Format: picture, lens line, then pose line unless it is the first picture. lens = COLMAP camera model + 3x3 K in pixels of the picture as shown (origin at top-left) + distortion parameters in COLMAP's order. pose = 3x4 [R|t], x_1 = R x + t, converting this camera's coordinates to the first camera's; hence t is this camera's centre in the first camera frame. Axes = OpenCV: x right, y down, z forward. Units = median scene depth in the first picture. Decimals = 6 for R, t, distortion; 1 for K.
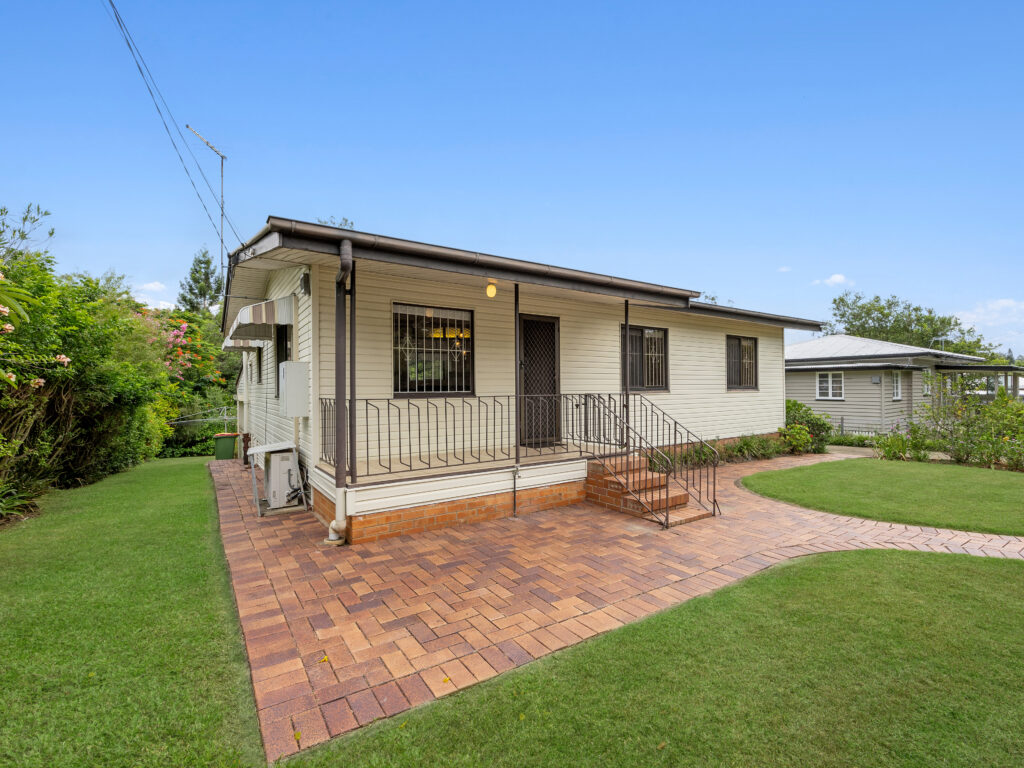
lens RADIAL K [[459.3, 0, 512.7], [0, 459.3, 387.4], [0, 0, 1]] dist [-0.000602, -0.000149]
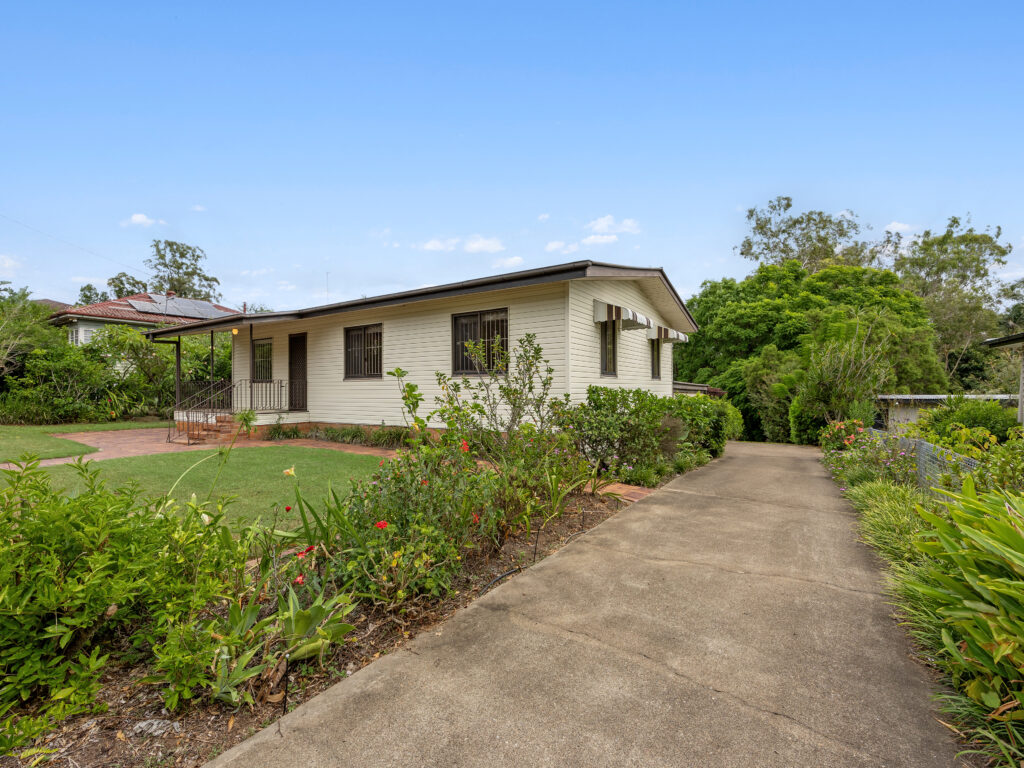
lens RADIAL K [[459.3, 0, 512.7], [0, 459.3, 387.4], [0, 0, 1]] dist [-0.000602, -0.000149]
pose [[0.367880, 0.015465, -0.929745, 1.334527], [0.008795, 0.999759, 0.020110, 0.004767], [0.929832, -0.015575, 0.367655, 0.807001]]
